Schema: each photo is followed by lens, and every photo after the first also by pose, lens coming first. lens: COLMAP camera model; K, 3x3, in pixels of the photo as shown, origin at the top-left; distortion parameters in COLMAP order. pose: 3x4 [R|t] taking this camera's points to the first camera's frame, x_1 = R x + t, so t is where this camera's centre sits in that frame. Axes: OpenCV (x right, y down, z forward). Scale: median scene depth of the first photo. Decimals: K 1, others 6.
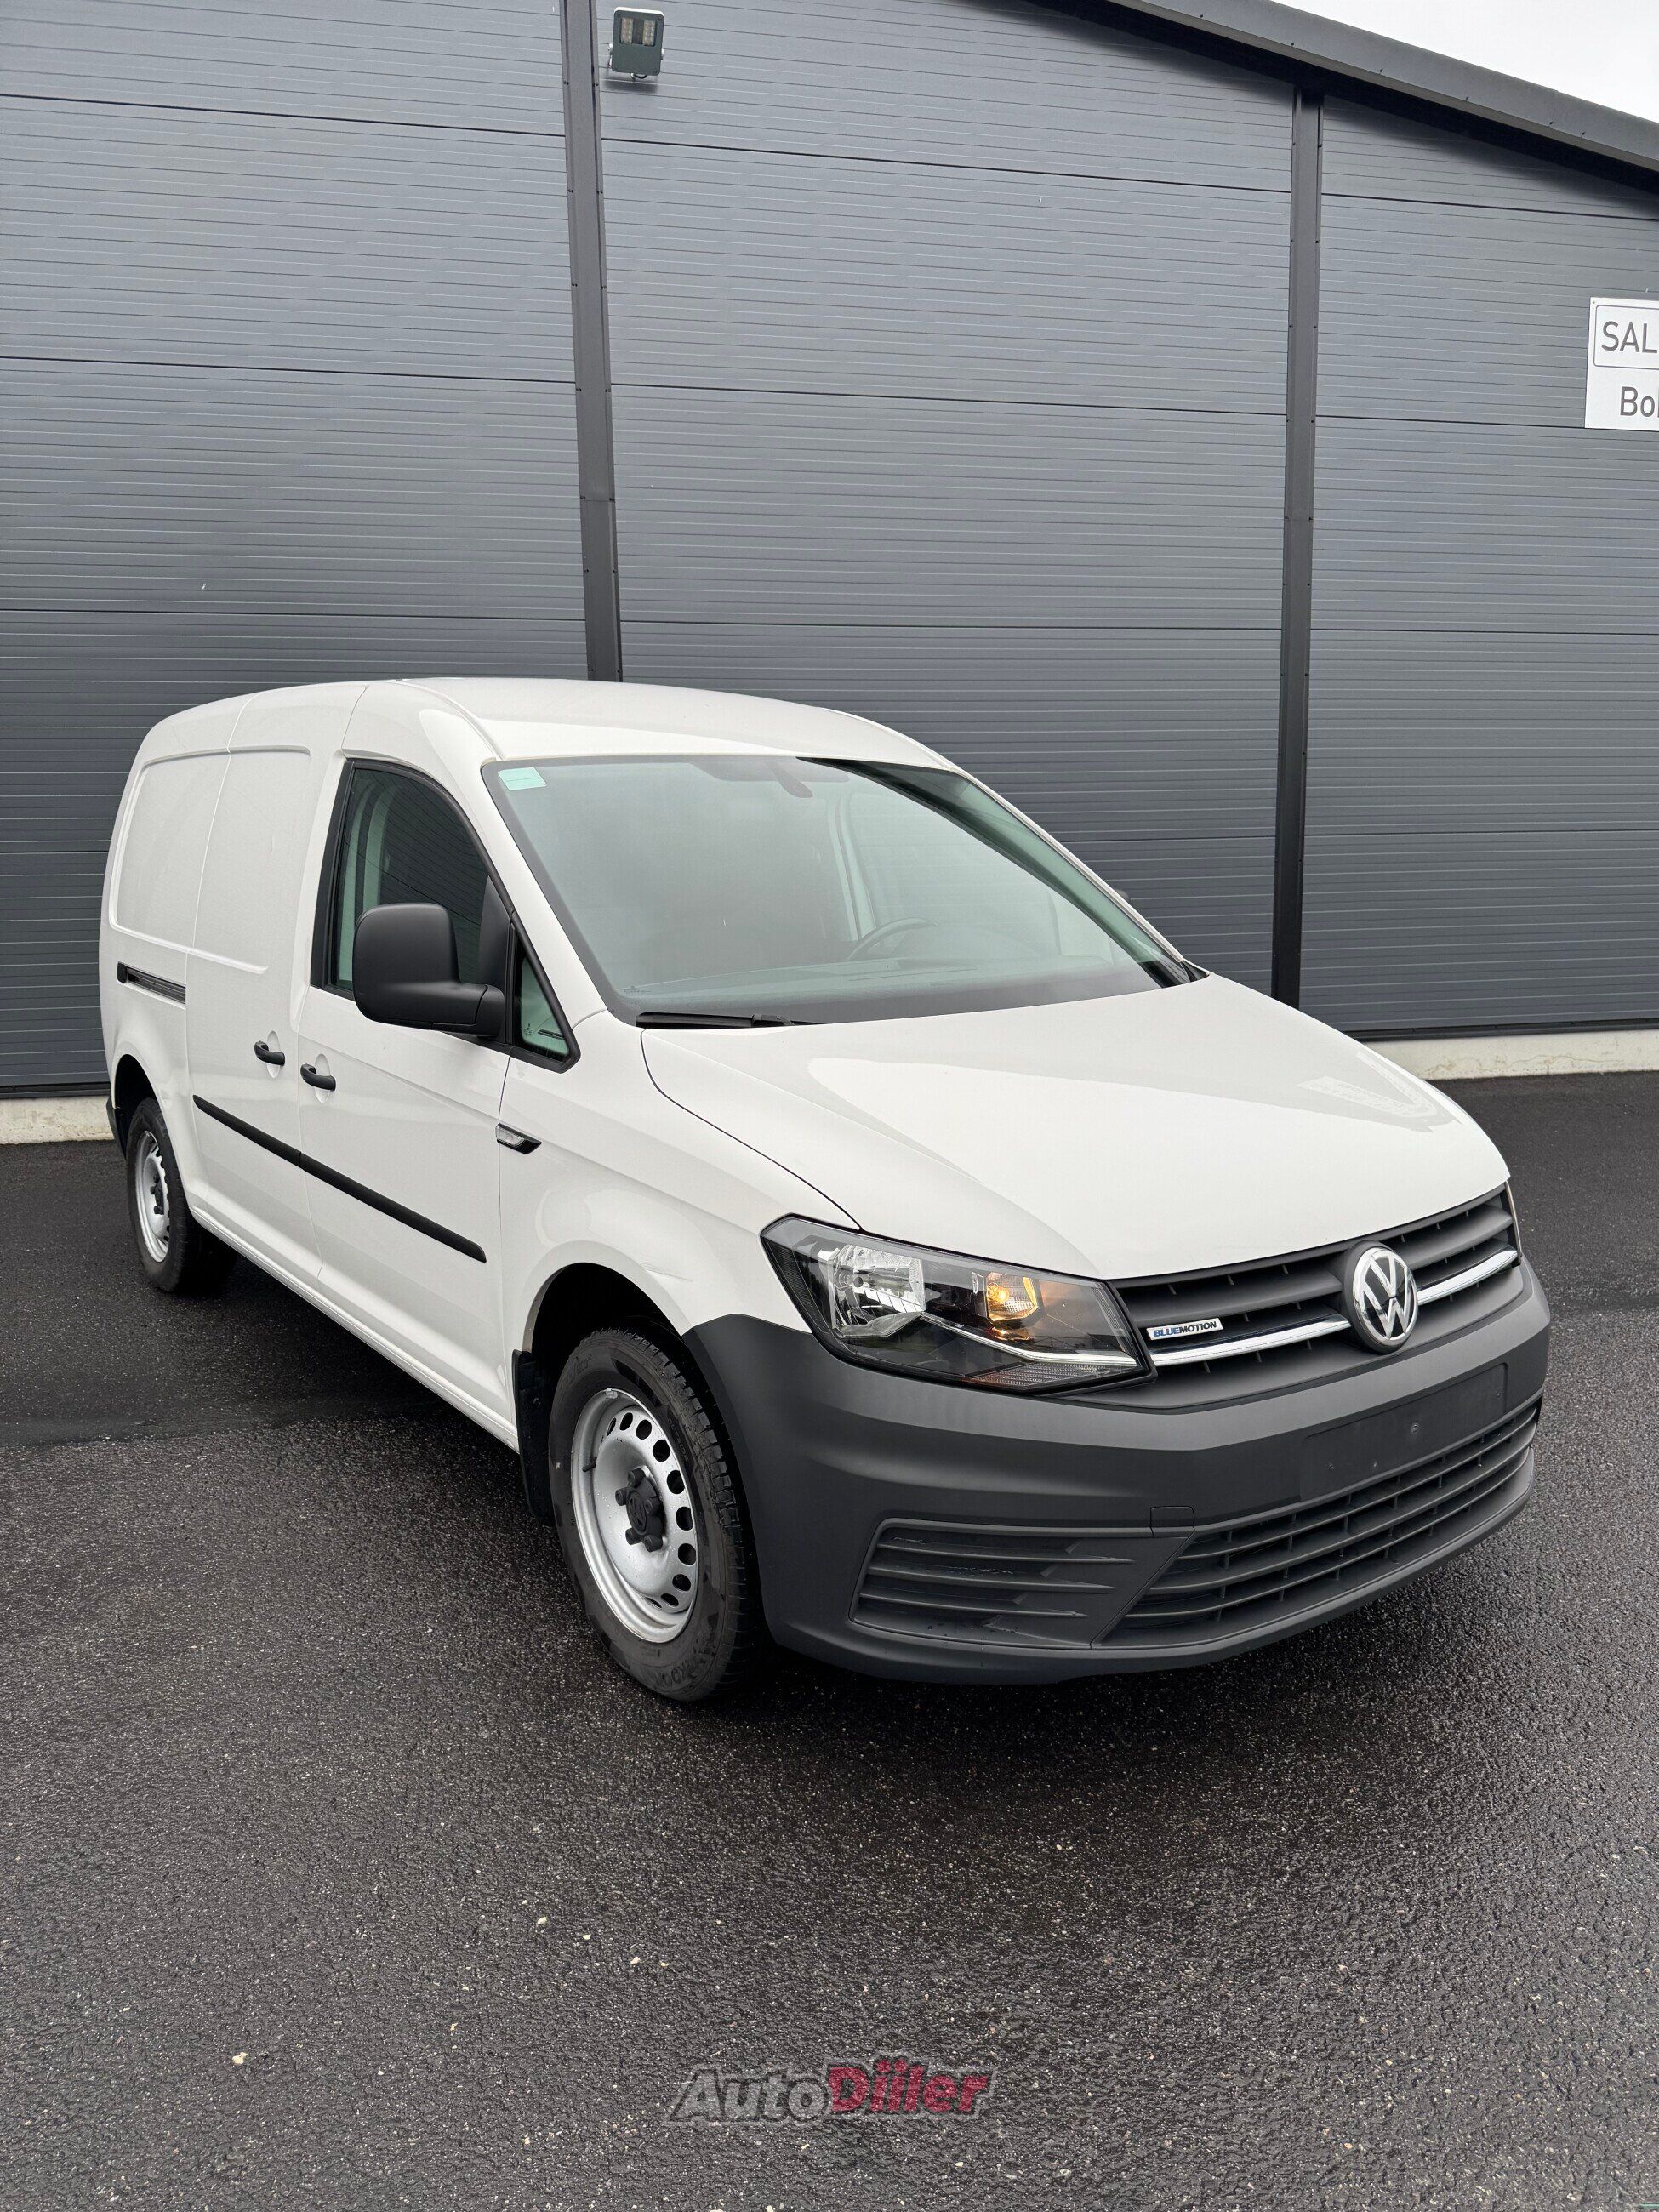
lens RADIAL K [[1533.8, 0, 829.5], [0, 1533.8, 1106.0], [0, 0, 1]] dist [0.005733, -0.009184]
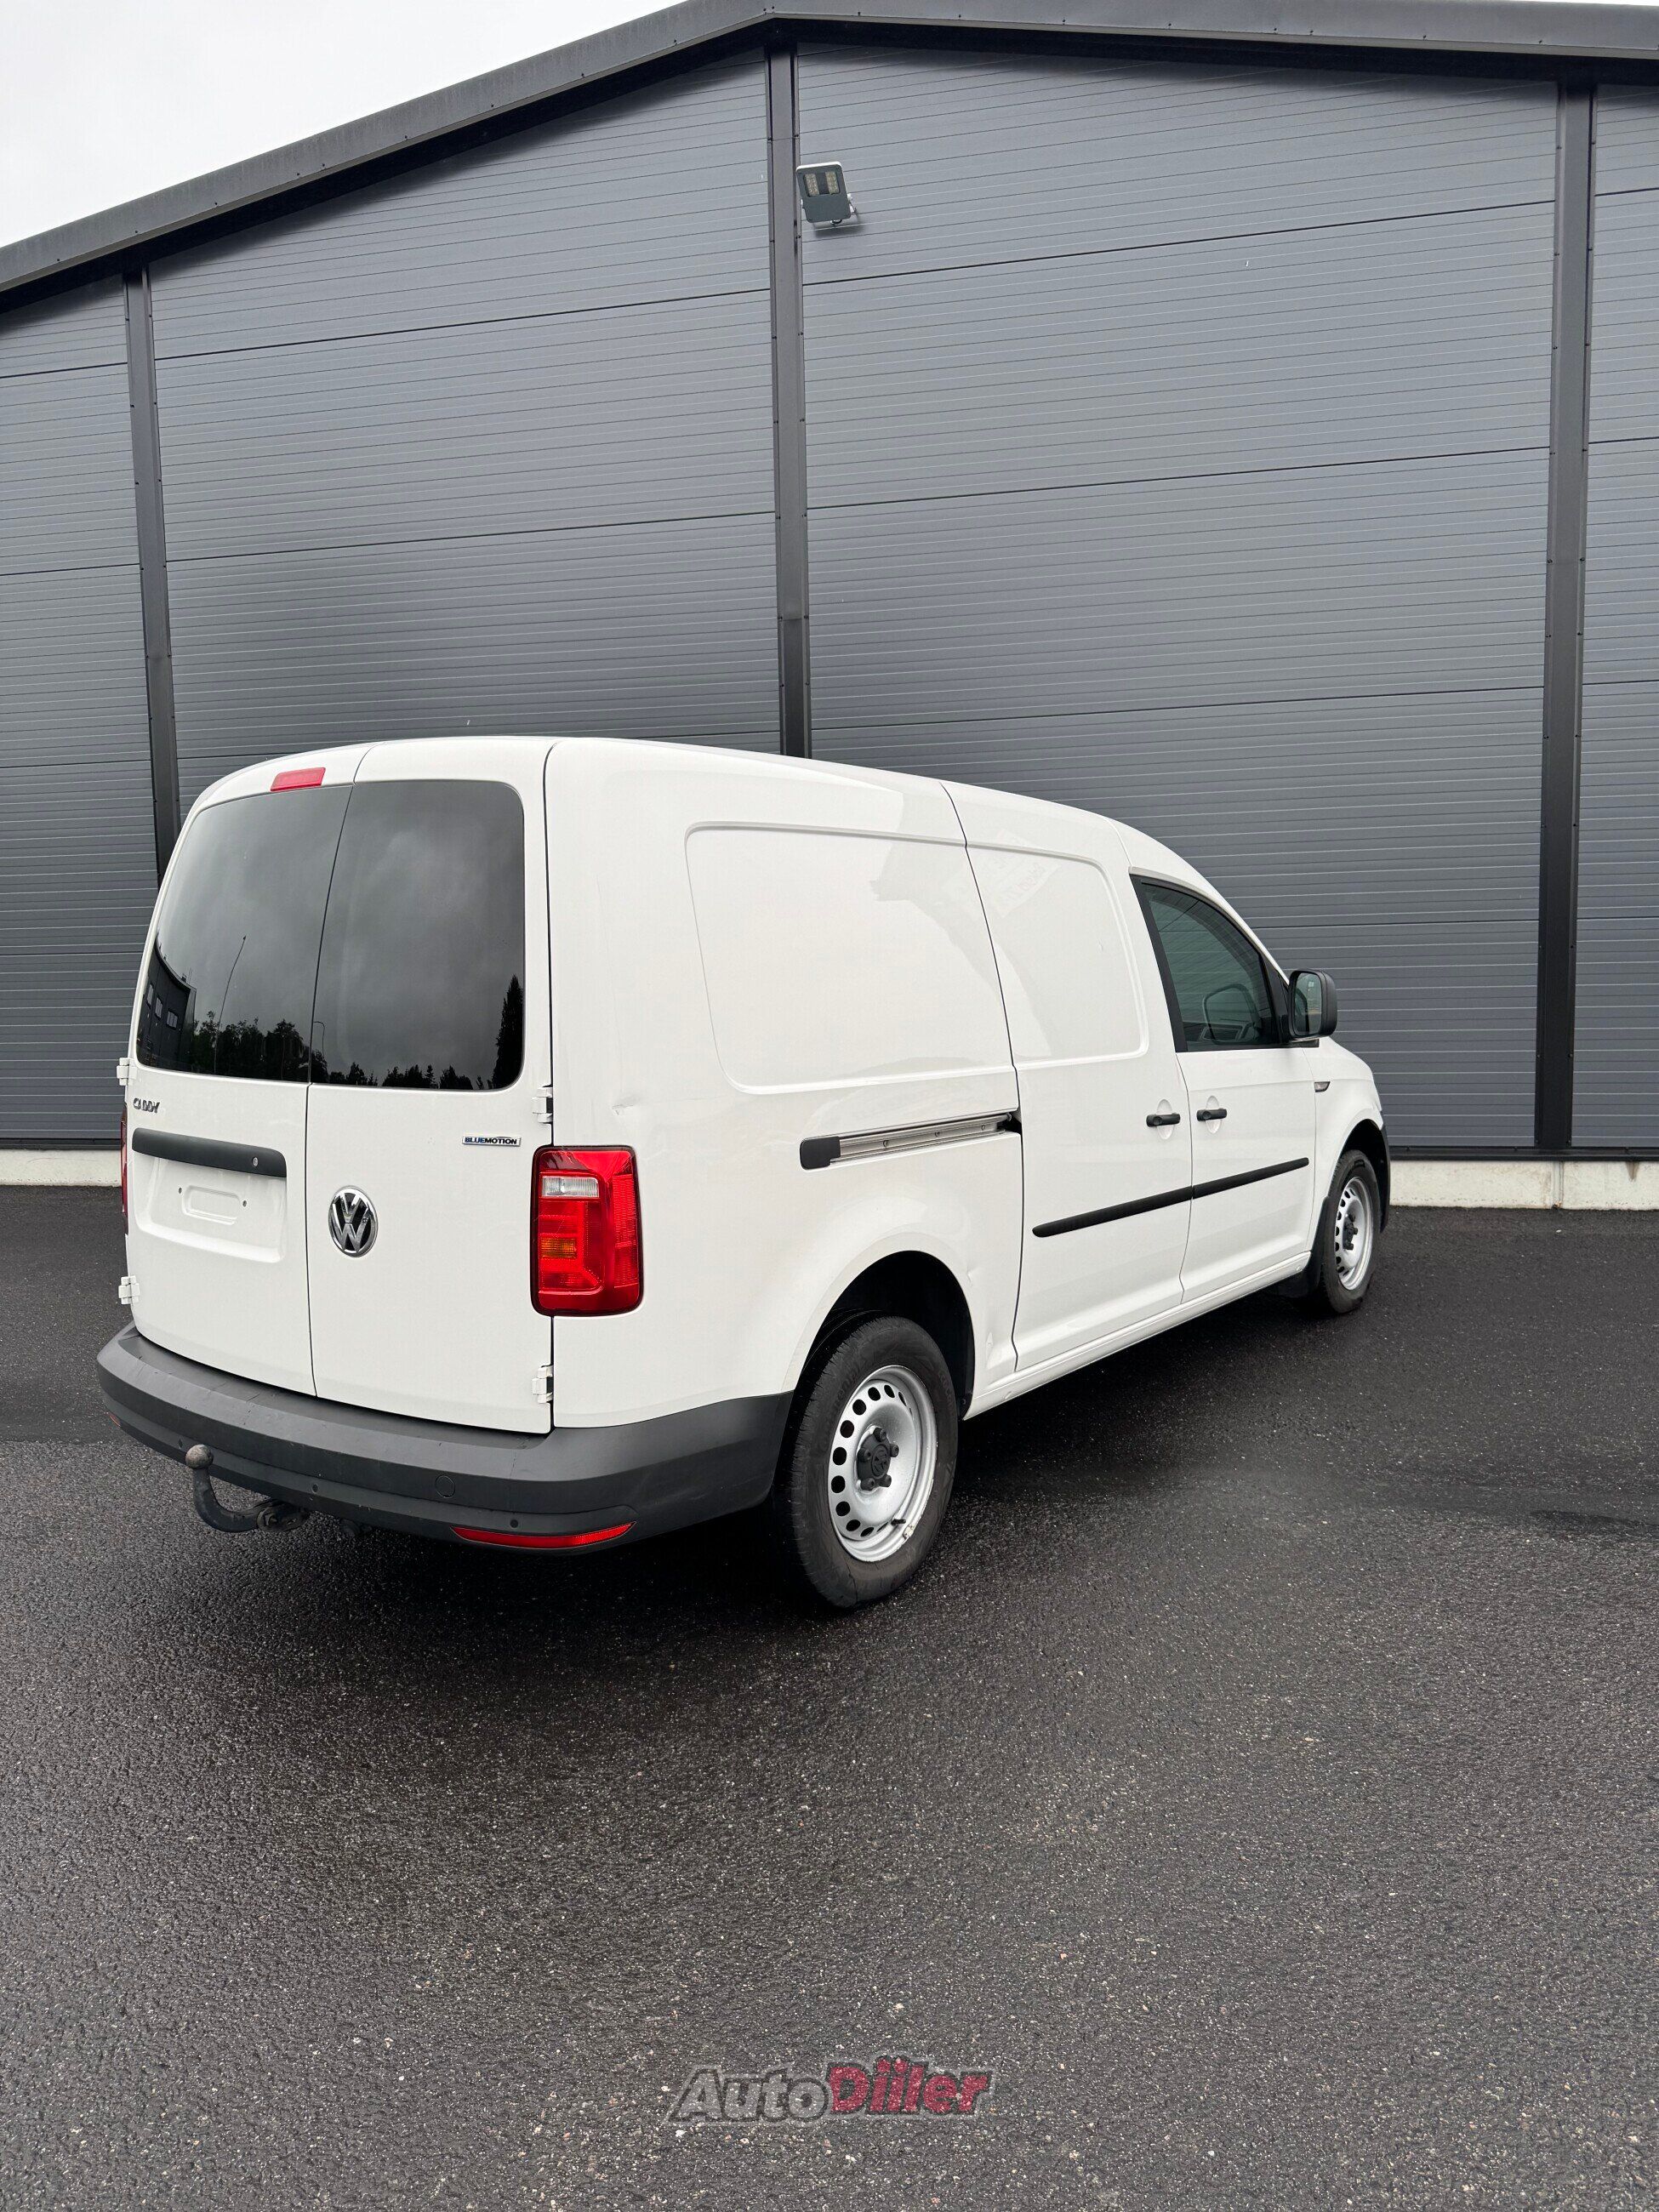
lens RADIAL K [[1511.4, 0, 865.4], [0, 1511.4, 1100.3], [0, 0, 1]] dist [0.003757, -0.006198]
pose [[0.917845, 0.037706, -0.395143, 0.343842], [-0.054145, 0.998066, -0.030529, -0.032040], [0.393228, 0.049416, 0.918112, 0.076396]]
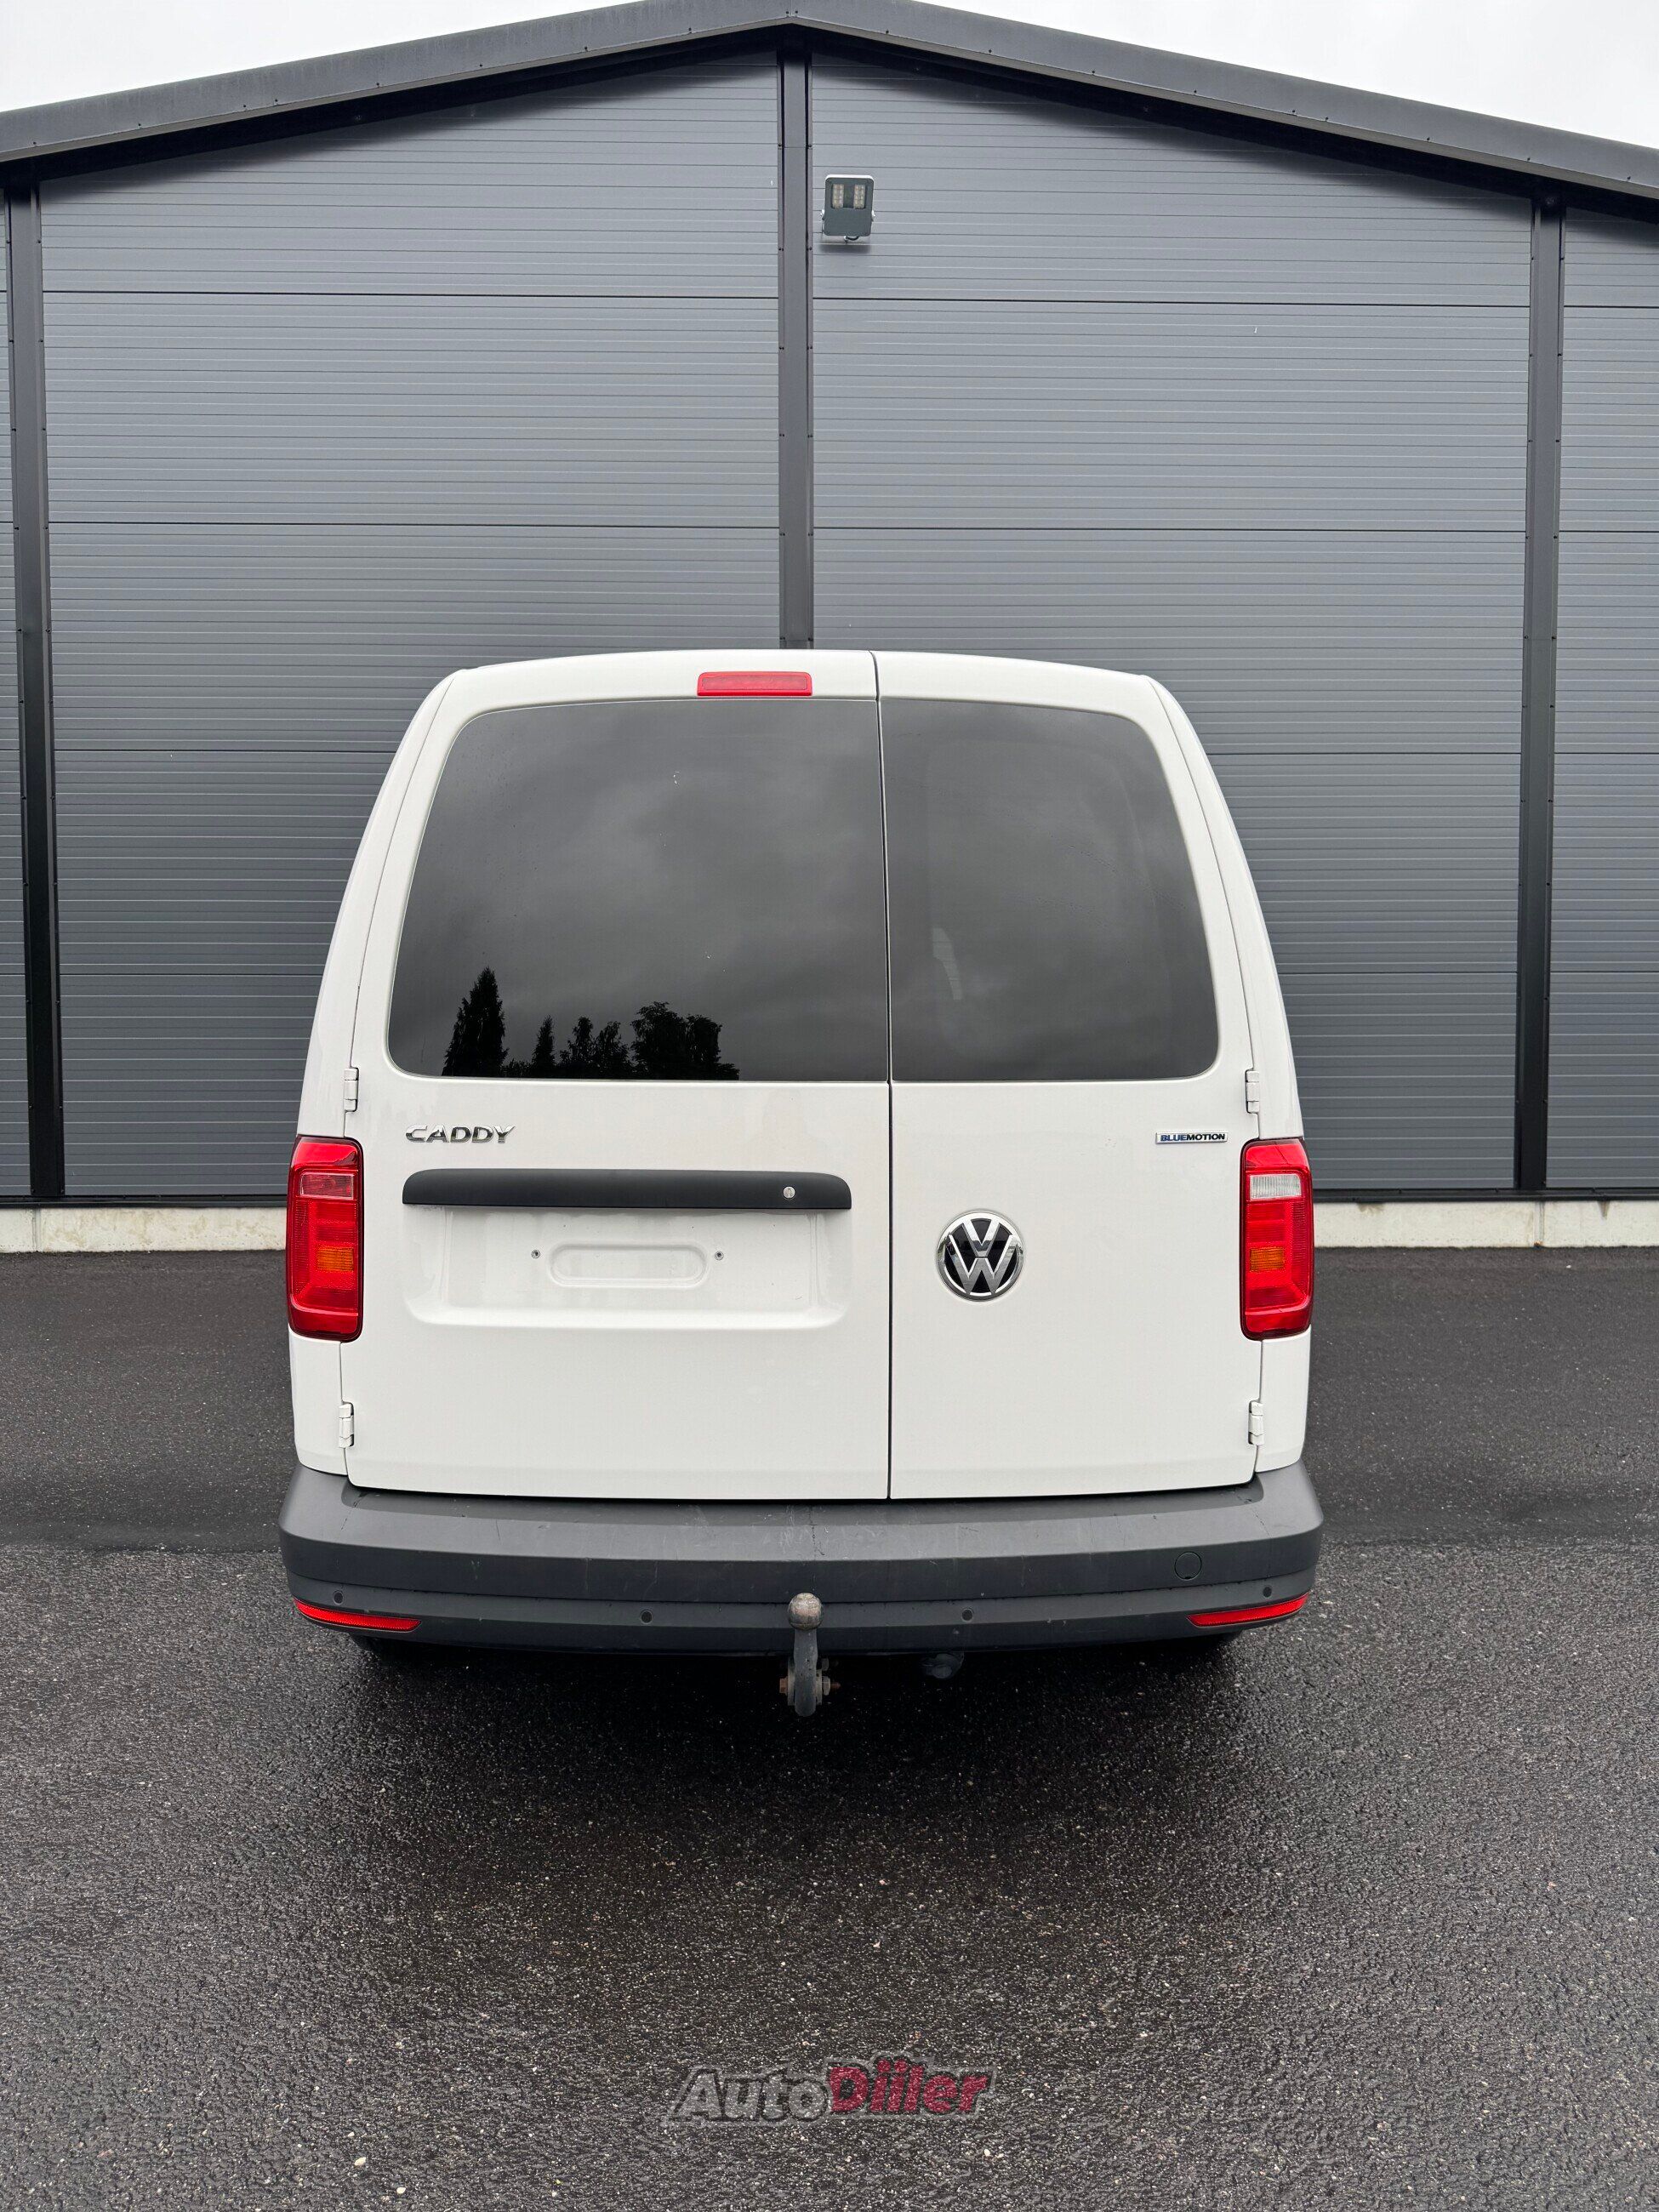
lens RADIAL K [[1533.8, 0, 829.5], [0, 1533.8, 1106.0], [0, 0, 1]] dist [0.005733, -0.009184]
pose [[0.984404, 0.024861, -0.174160, 0.057978], [-0.040543, 0.995377, -0.087072, 0.000988], [0.171190, 0.092775, 0.980860, 0.039611]]
